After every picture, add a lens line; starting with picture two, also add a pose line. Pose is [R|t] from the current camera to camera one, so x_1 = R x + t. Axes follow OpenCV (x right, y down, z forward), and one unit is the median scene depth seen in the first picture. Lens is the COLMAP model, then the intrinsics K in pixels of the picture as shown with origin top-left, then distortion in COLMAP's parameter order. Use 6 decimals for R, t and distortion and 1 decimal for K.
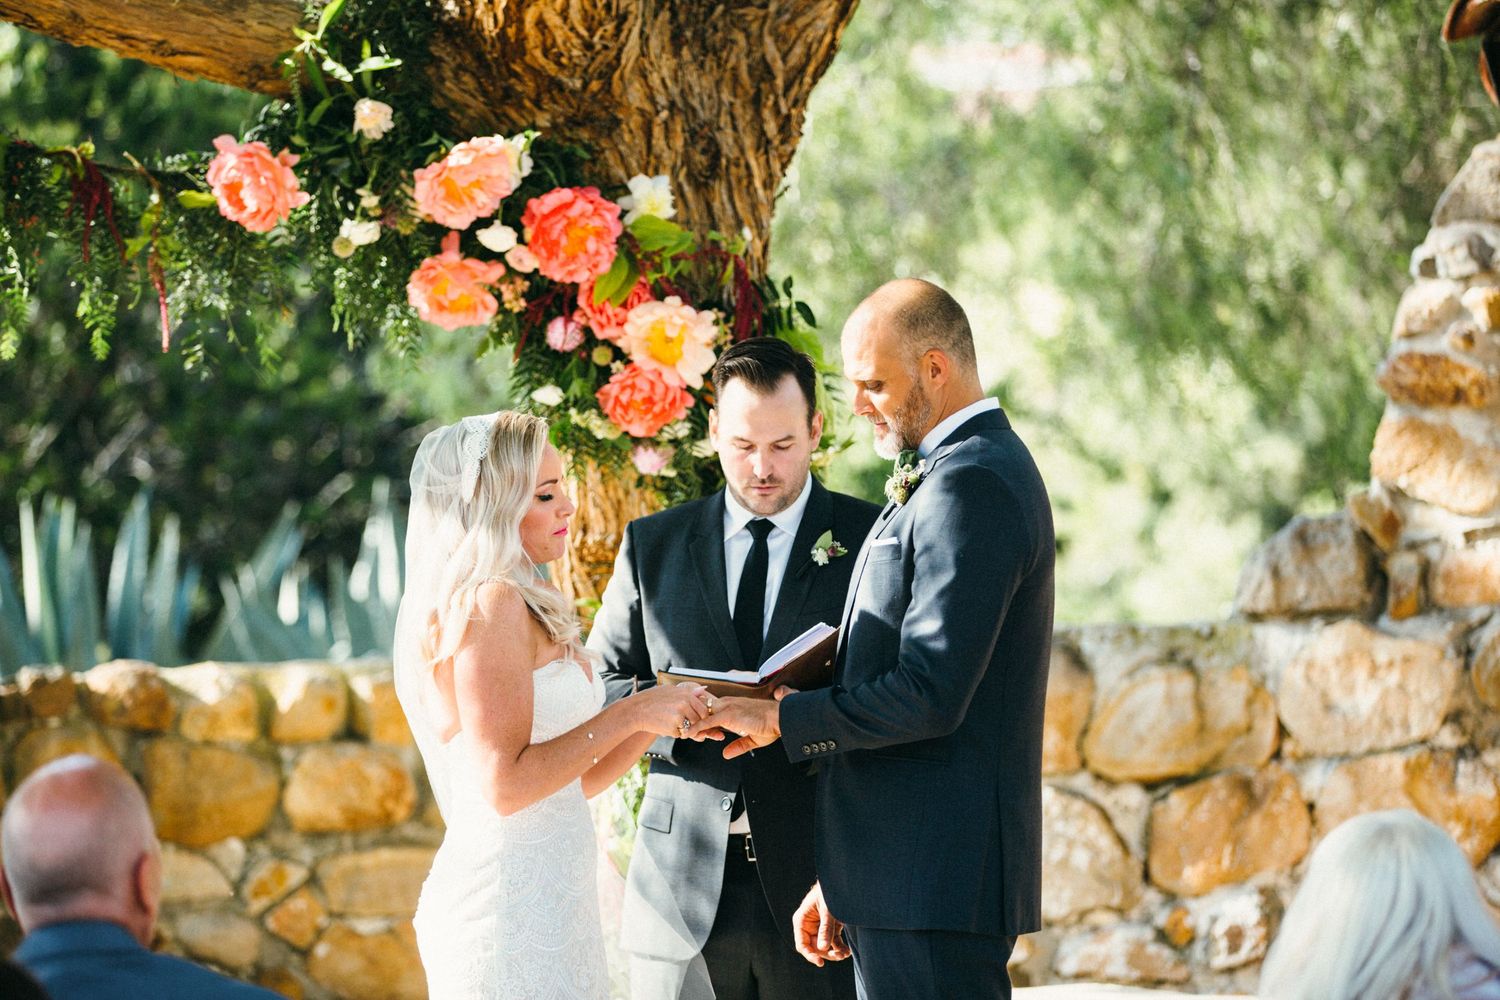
lens RADIAL K [[5897.8, 0, 761.6], [0, 5897.8, 507.4], [0, 0, 1]] dist [0.249156, 0.000000]
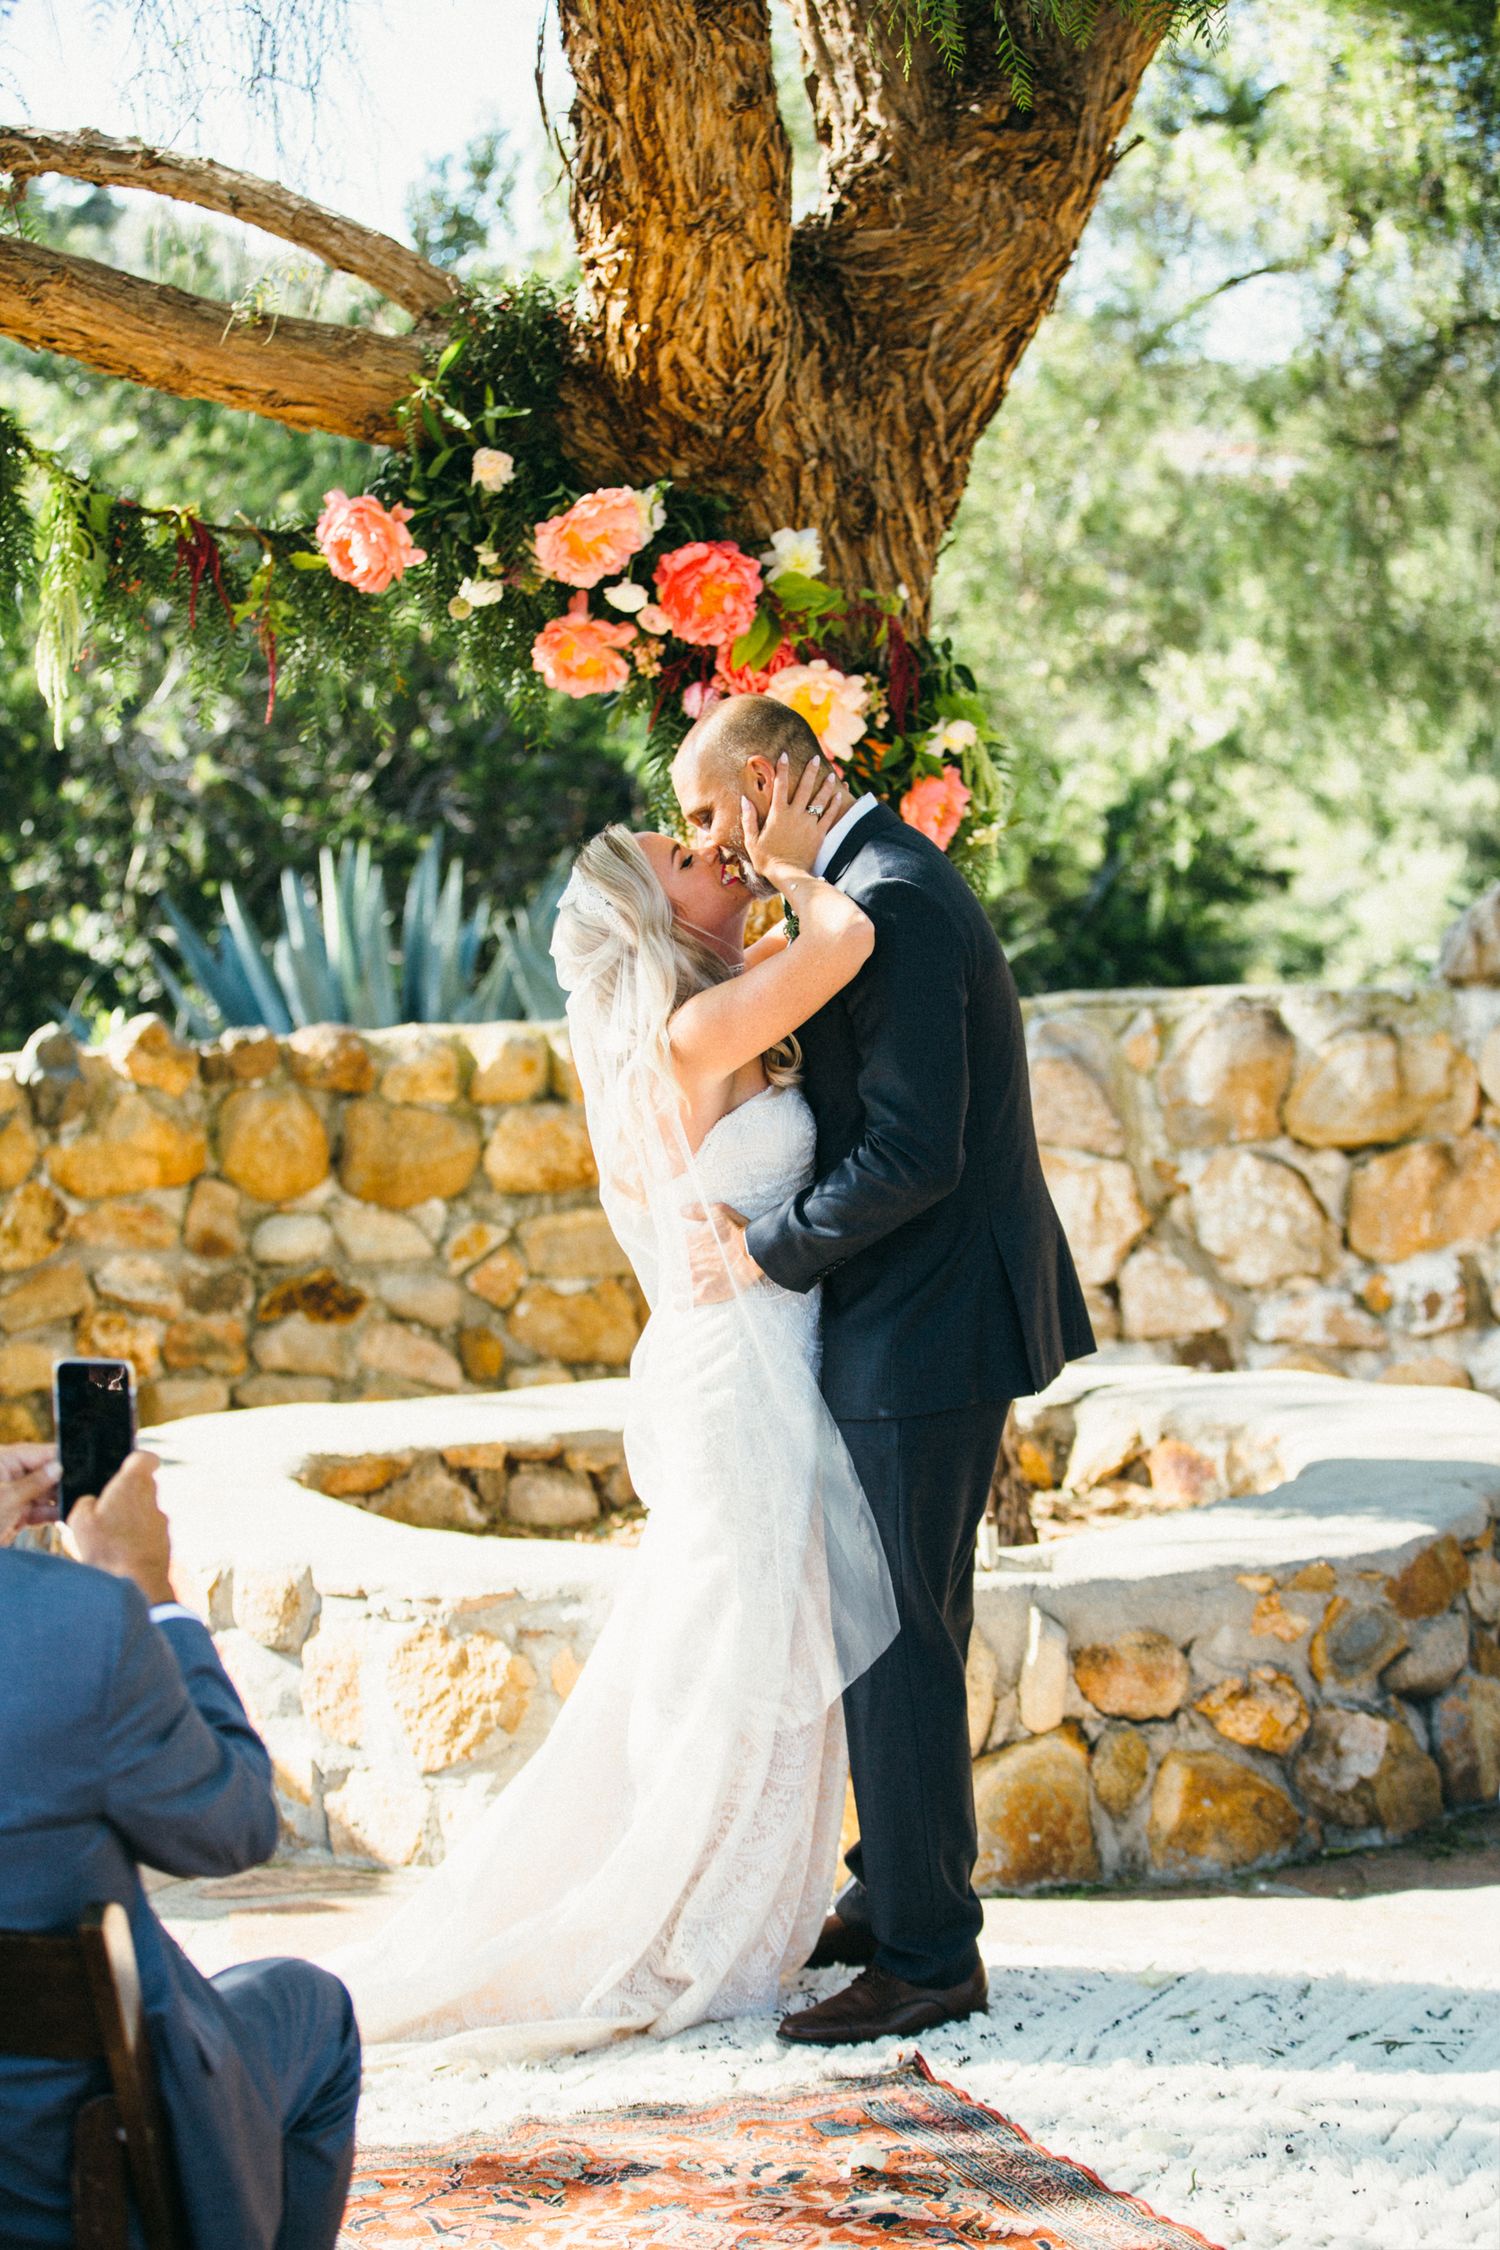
lens RADIAL K [[4448.5, 0, 749.5], [0, 4448.5, 1127.4], [0, 0, 1]] dist [-0.263490, 0.000000]
pose [[0.997006, 0.003971, -0.077218, 0.027335], [0.001626, 0.997382, 0.072288, -0.013055], [0.077303, -0.072197, 0.994390, 0.306279]]
